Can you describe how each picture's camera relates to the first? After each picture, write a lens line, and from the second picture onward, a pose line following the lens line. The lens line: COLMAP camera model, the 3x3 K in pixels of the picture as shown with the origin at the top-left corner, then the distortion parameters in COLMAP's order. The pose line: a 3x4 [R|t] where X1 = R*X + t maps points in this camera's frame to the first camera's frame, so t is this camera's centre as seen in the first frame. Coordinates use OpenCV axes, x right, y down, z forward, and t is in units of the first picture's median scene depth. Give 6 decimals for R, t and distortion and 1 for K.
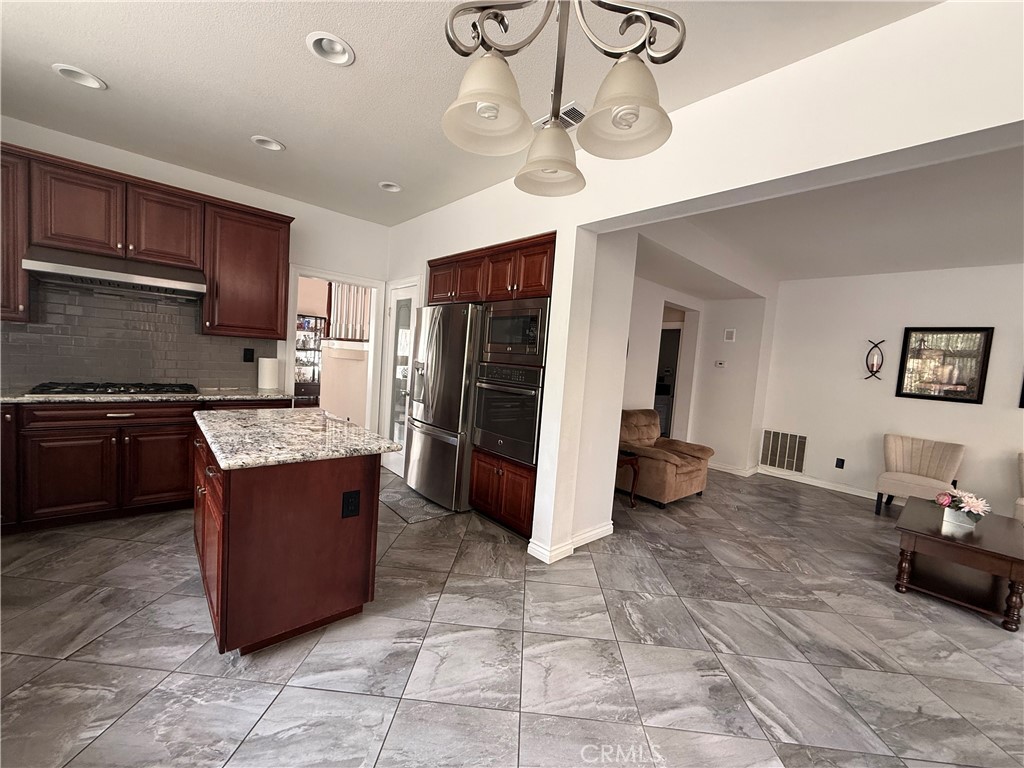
lens RADIAL K [[406.4, 0, 509.3], [0, 406.4, 386.9], [0, 0, 1]] dist [0.003226, 0.000046]
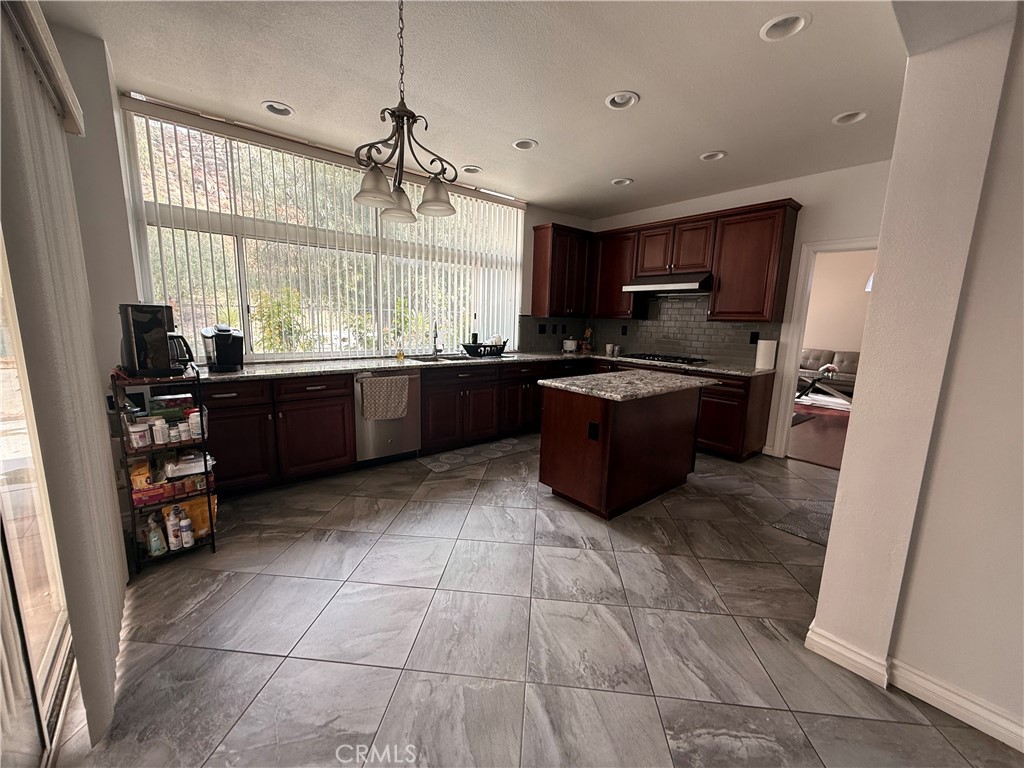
lens RADIAL K [[406.4, 0, 508.5], [0, 406.4, 384.5], [0, 0, 1]] dist [0.003226, 0.000046]
pose [[-0.039179, 0.083477, -0.995739, 0.931586], [-0.106504, 0.990479, 0.087226, 0.041928], [0.993540, 0.109467, -0.029916, 0.691836]]
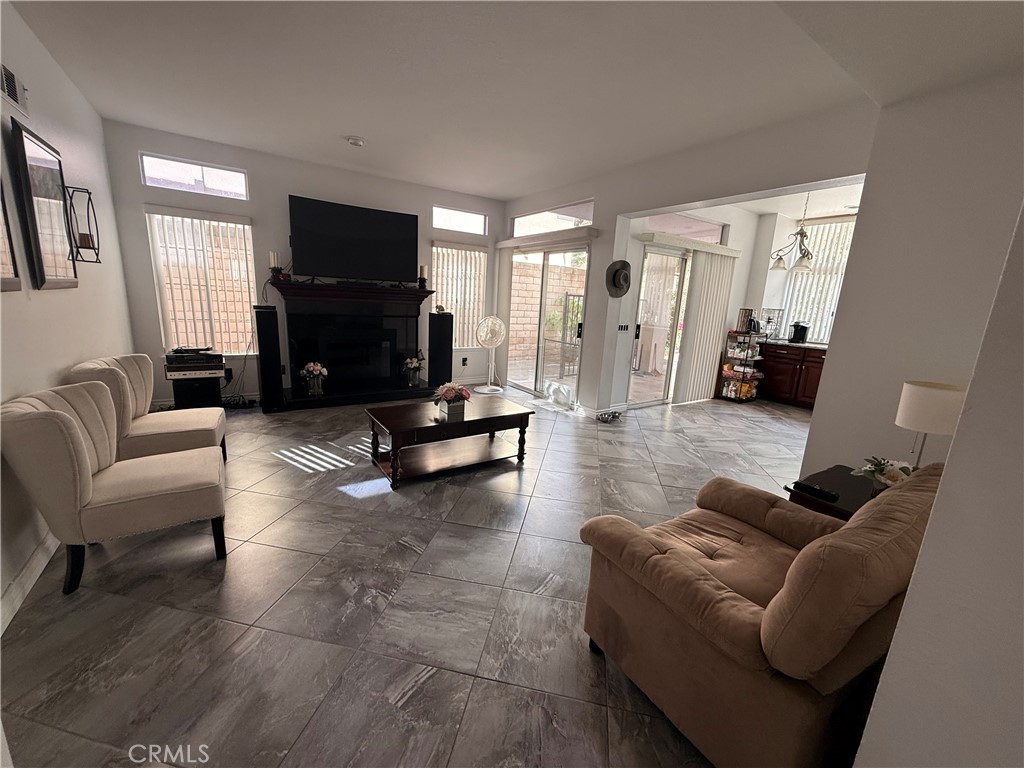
lens RADIAL K [[406.4, 0, 510.5], [0, 406.4, 386.0], [0, 0, 1]] dist [0.003226, 0.000046]
pose [[-0.981719, -0.153855, 0.112056, 1.177246], [-0.114380, 0.947444, 0.298775, -0.118942], [-0.152135, 0.280496, -0.947722, 2.830723]]
